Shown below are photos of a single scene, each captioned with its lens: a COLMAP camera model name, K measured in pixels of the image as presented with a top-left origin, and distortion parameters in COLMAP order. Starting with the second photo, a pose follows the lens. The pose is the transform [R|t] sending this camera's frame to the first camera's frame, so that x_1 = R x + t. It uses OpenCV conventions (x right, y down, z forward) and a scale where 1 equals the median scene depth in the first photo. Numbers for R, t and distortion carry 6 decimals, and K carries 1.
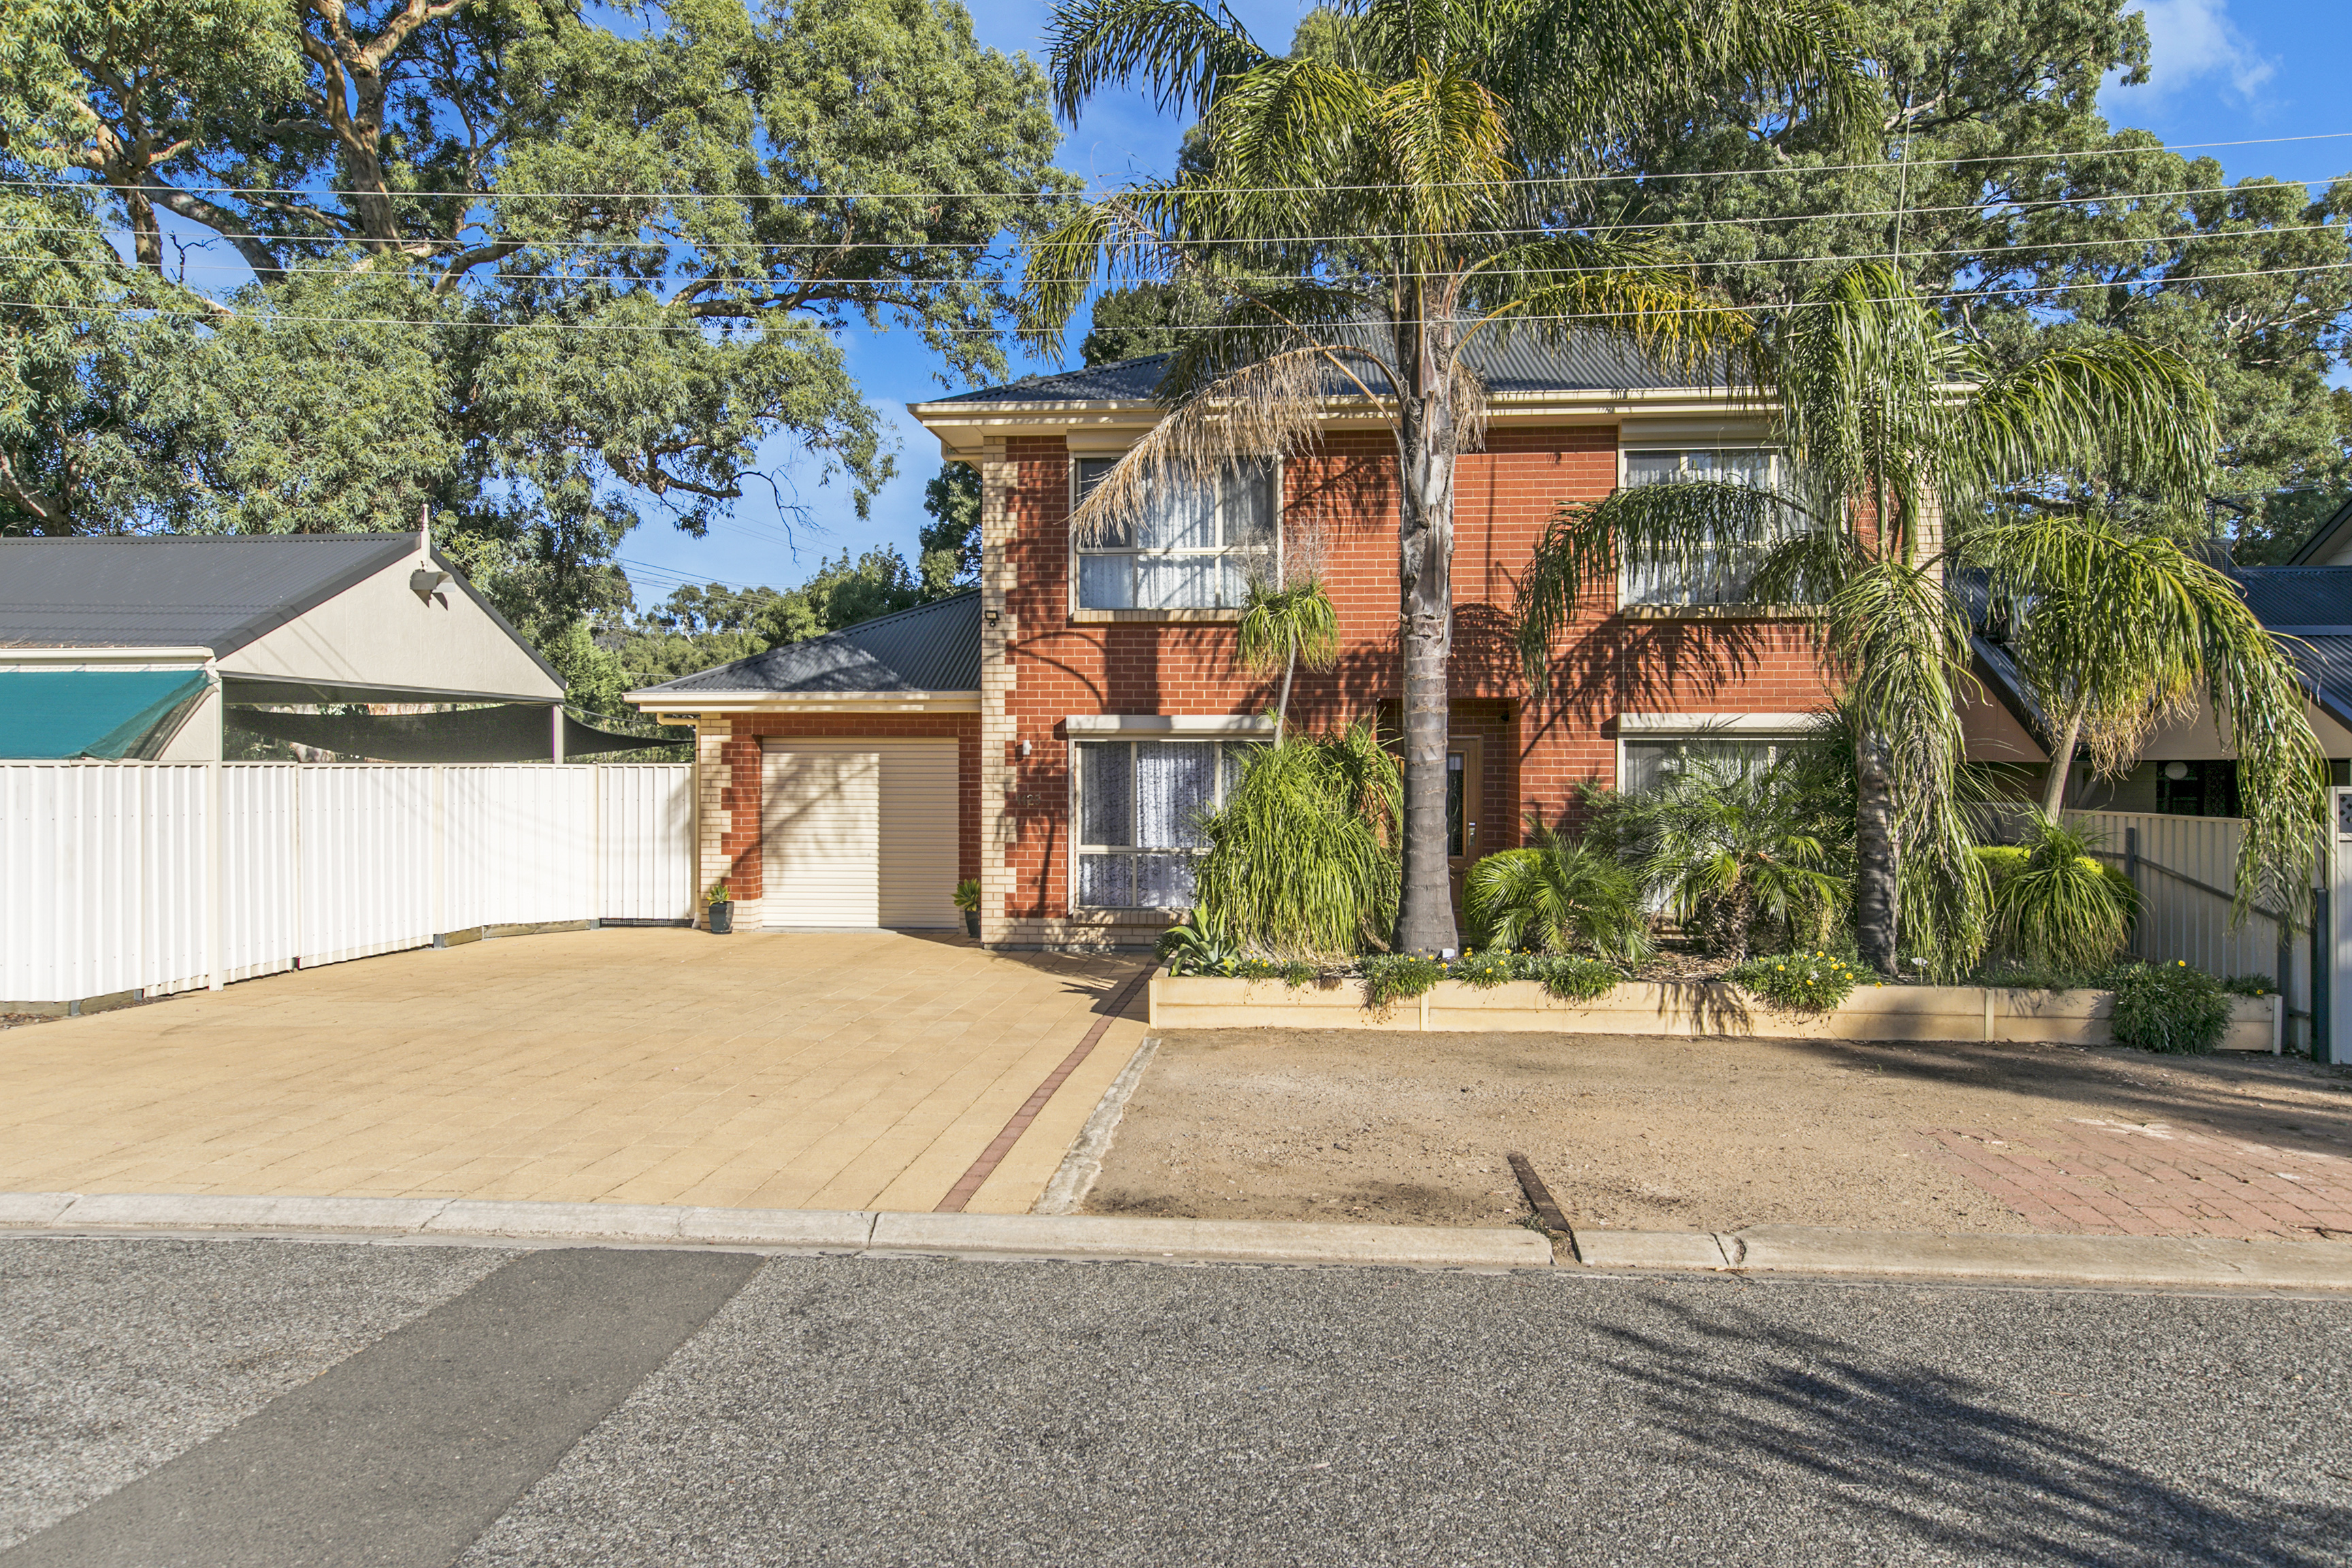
lens RADIAL K [[1536.4, 0, 1201.3], [0, 1536.4, 760.3], [0, 0, 1]] dist [0.005109, 0.000790]
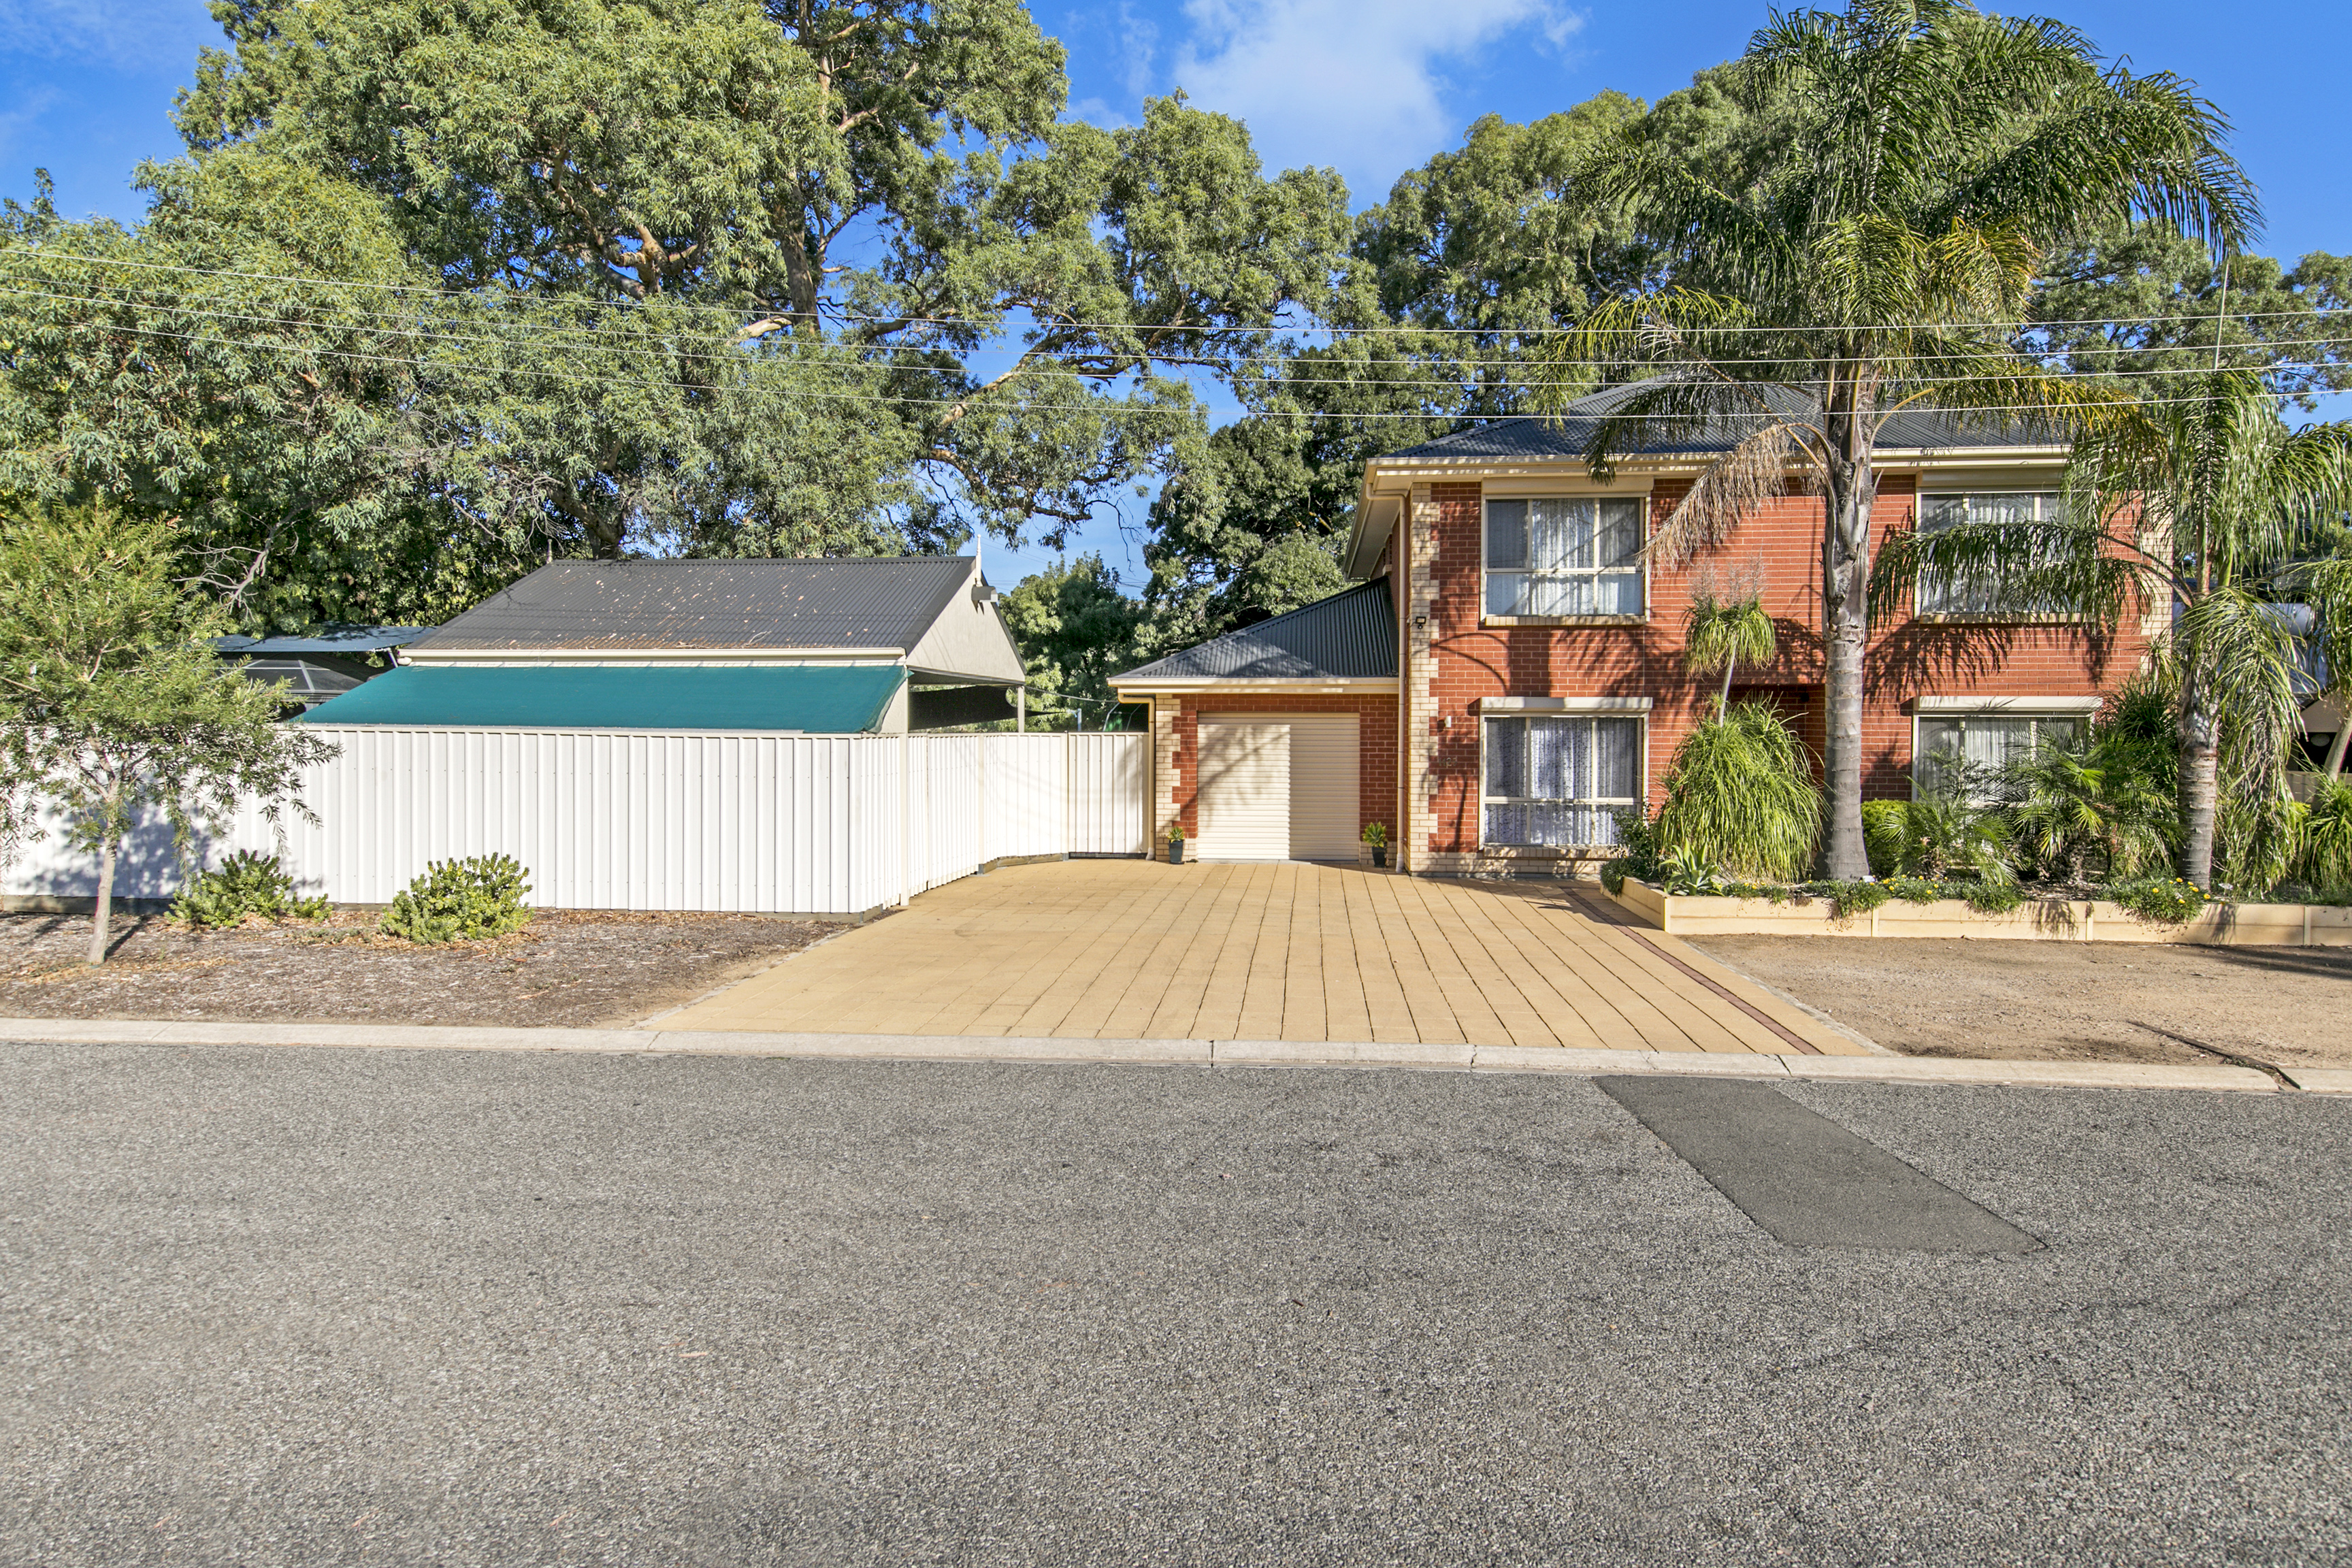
lens RADIAL K [[1264.3, 0, 1255.0], [0, 1264.3, 742.2], [0, 0, 1]] dist [0.003803, 0.000717]
pose [[0.999968, 0.000933, -0.007897, -0.278714], [-0.000811, 0.999881, 0.015375, -0.007598], [0.007911, -0.015369, 0.999851, -0.078613]]
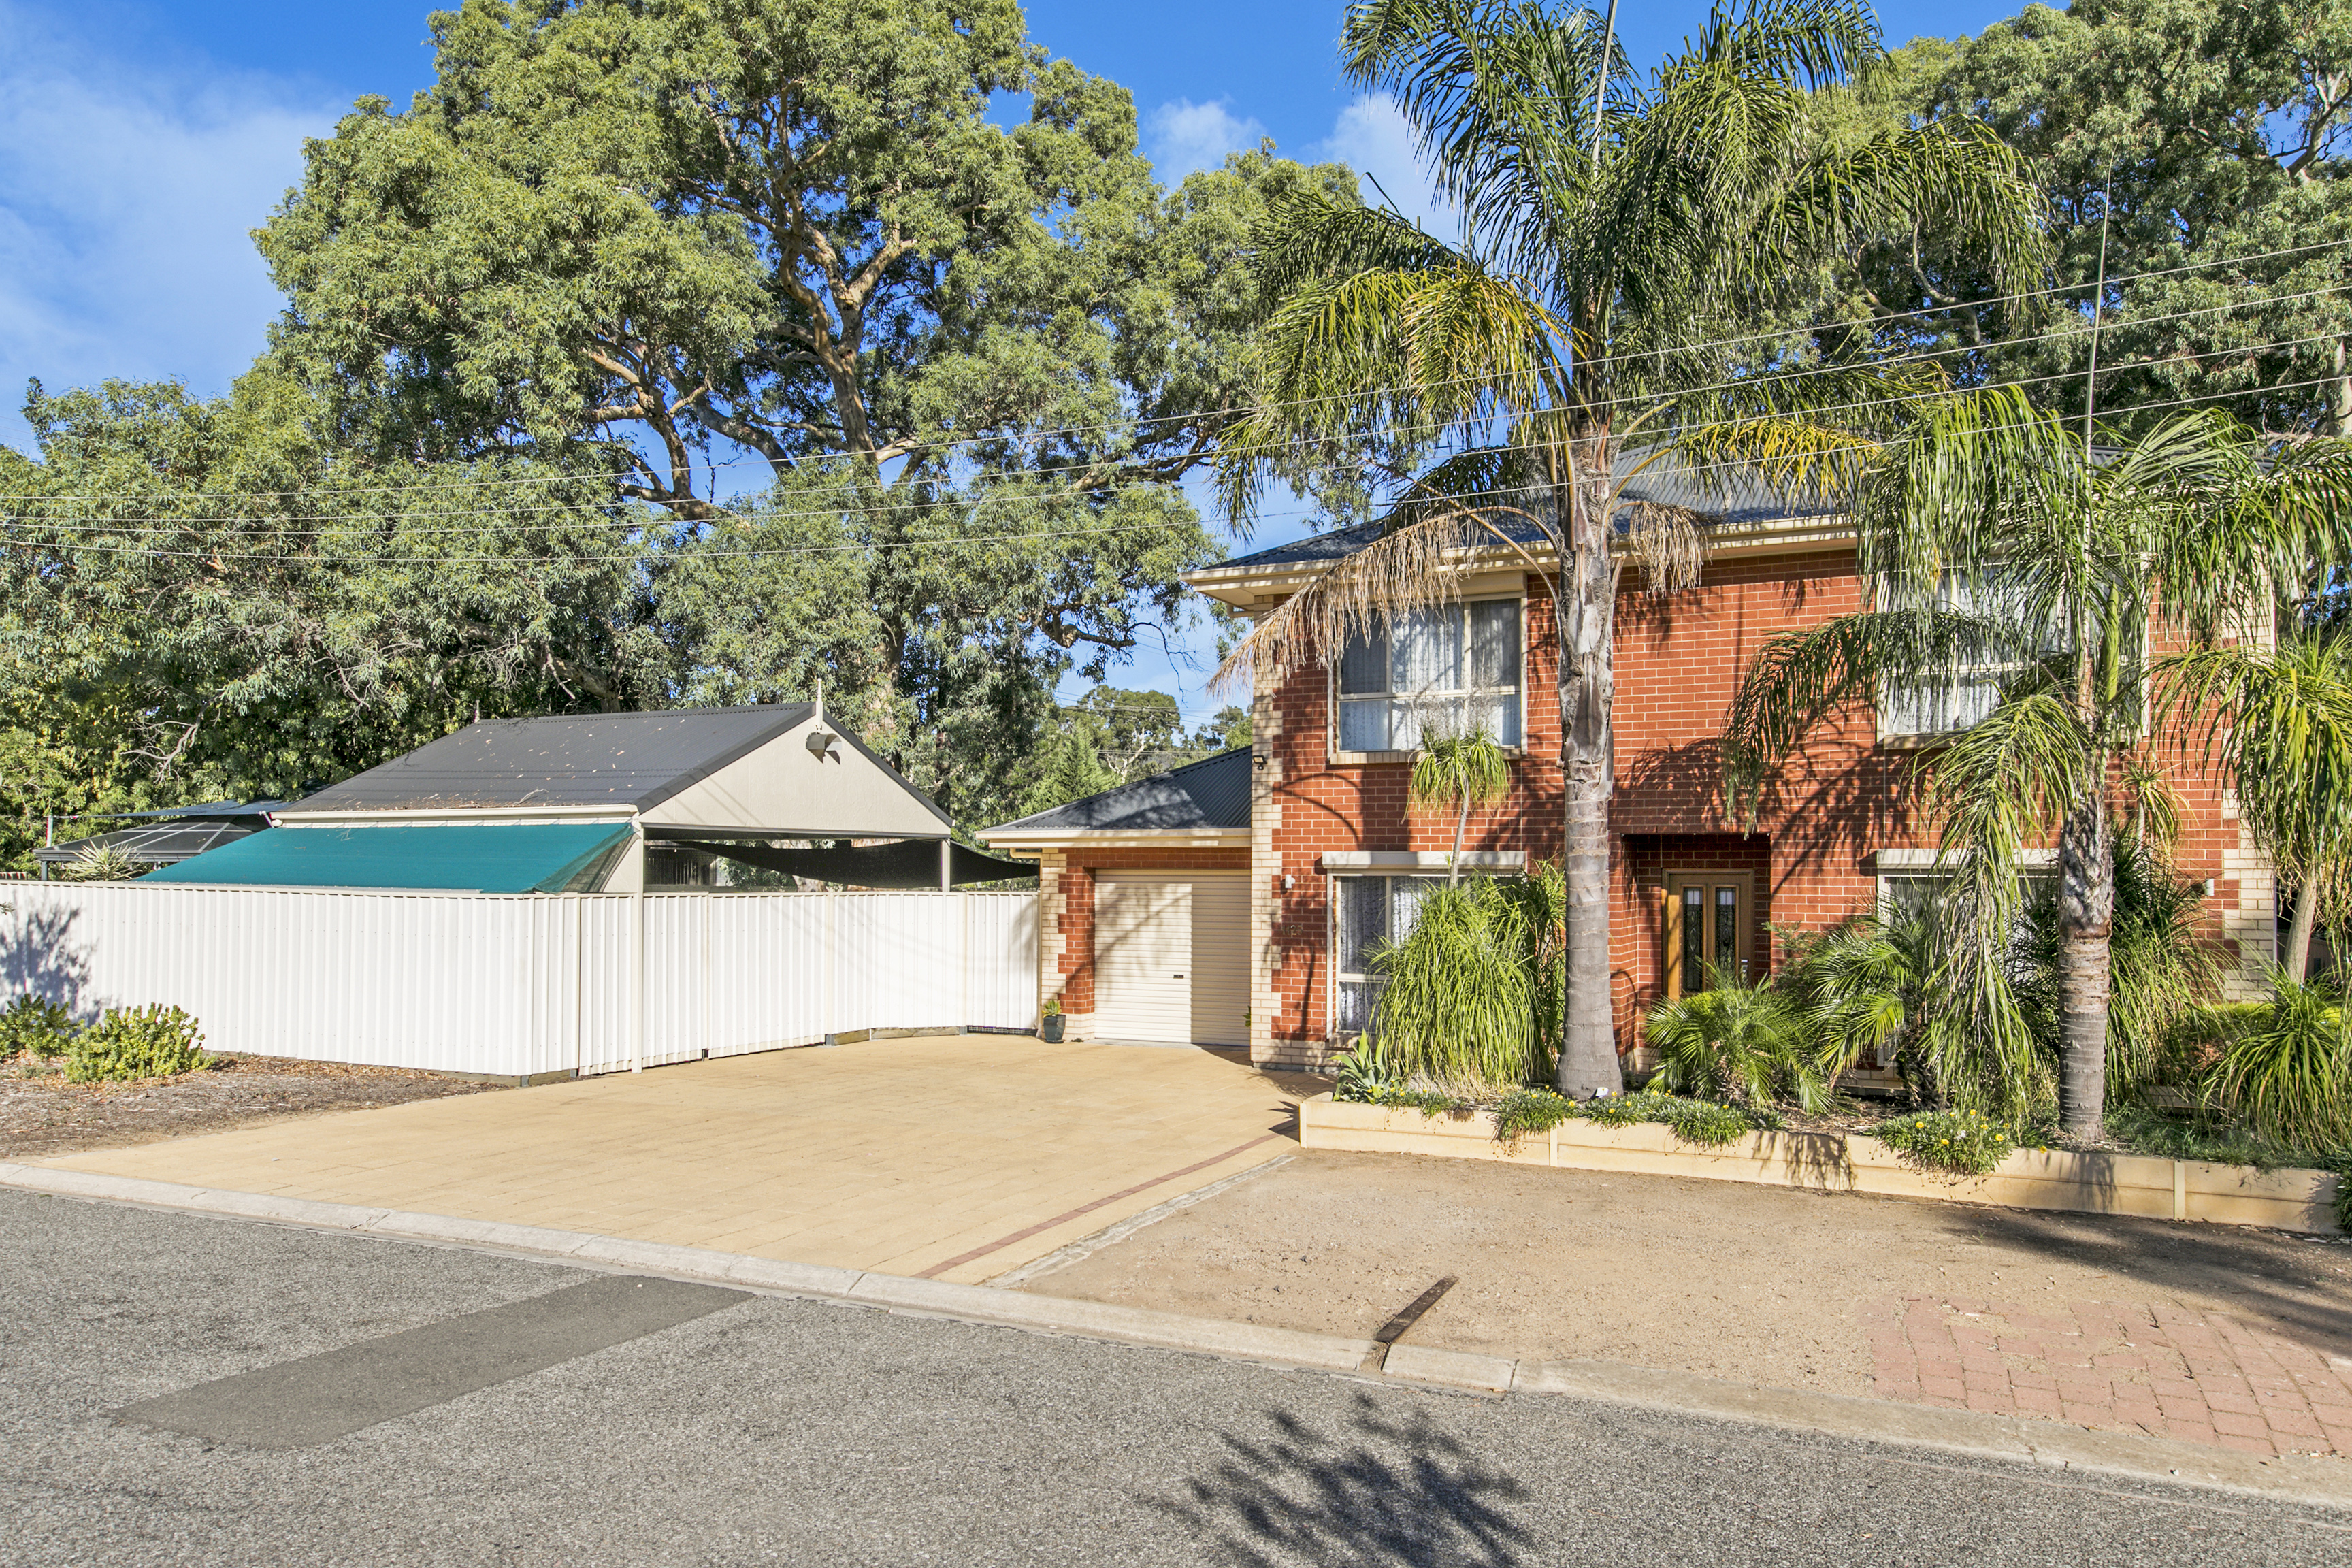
lens RADIAL K [[1536.4, 0, 1172.7], [0, 1536.4, 852.7], [0, 0, 1]] dist [0.005109, 0.000790]
pose [[0.939694, -0.002914, -0.342004, 0.184970], [-0.002017, 0.999899, -0.014062, -0.013798], [0.342011, 0.013904, 0.939593, -0.043370]]
